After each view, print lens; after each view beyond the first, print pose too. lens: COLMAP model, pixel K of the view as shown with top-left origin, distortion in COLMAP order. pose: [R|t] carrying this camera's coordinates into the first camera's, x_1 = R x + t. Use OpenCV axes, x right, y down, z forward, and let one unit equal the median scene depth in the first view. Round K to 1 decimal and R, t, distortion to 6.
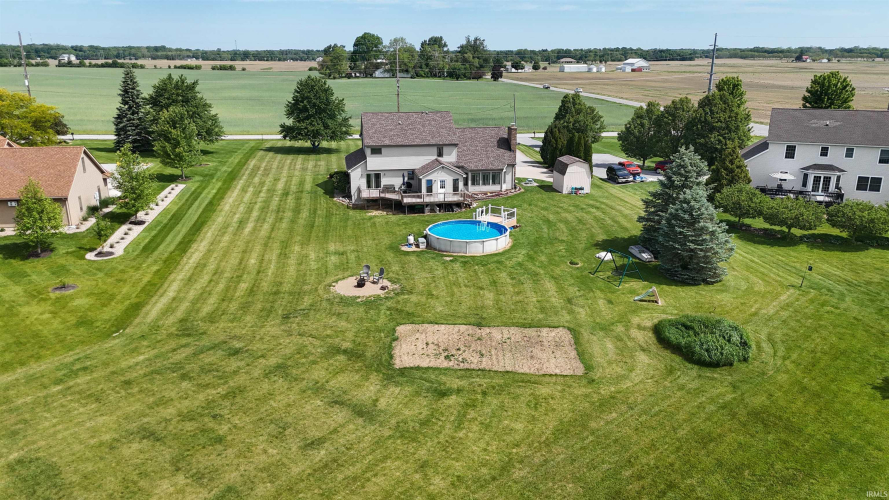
lens RADIAL K [[626.7, 0, 444.5], [0, 626.7, 250.0], [0, 0, 1]] dist [0.000826, -0.000578]
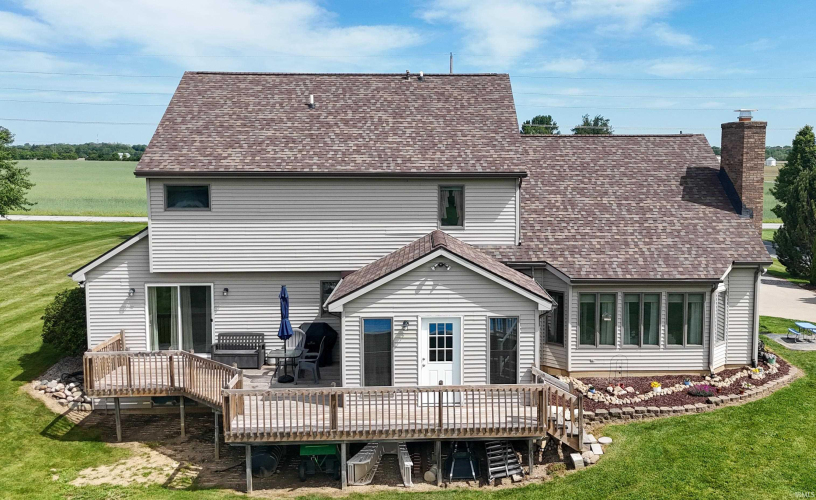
lens RADIAL K [[789.2, 0, 440.5], [0, 789.2, 248.3], [0, 0, 1]] dist [0.105504, -0.003461]
pose [[0.989542, 0.014350, -0.143532, 0.033739], [-0.040024, 0.983283, -0.177631, -0.084935], [0.138584, 0.181518, 0.973574, 0.702157]]
